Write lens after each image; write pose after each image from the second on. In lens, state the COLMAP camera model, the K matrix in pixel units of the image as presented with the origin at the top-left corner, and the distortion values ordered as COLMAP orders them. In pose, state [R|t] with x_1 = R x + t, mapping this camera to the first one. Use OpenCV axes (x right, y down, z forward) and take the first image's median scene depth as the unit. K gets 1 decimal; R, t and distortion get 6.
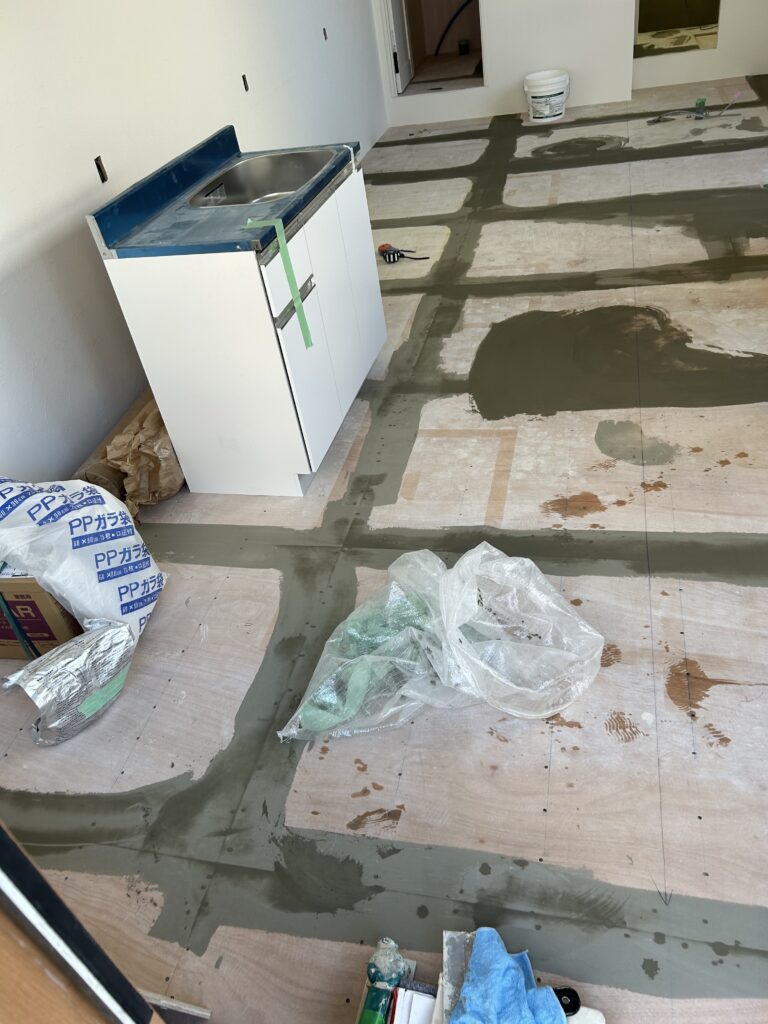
lens RADIAL K [[785.1, 0, 384.0], [0, 785.1, 504.8], [0, 0, 1]] dist [0.035993, -0.021928]
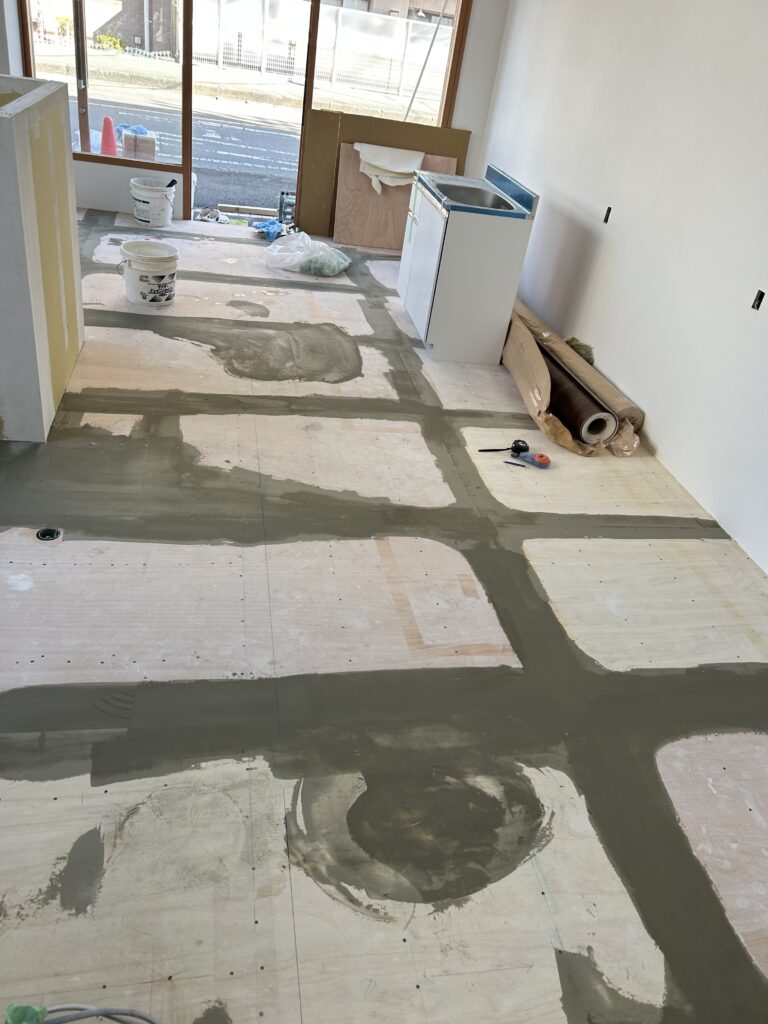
lens RADIAL K [[785.1, 0, 384.3], [0, 785.1, 516.1], [0, 0, 1]] dist [0.035993, -0.021928]
pose [[-0.923014, 0.210829, -0.321865, 0.569757], [-0.243516, 0.327578, 0.912903, -1.339369], [0.297903, 0.921001, -0.251019, 1.580351]]
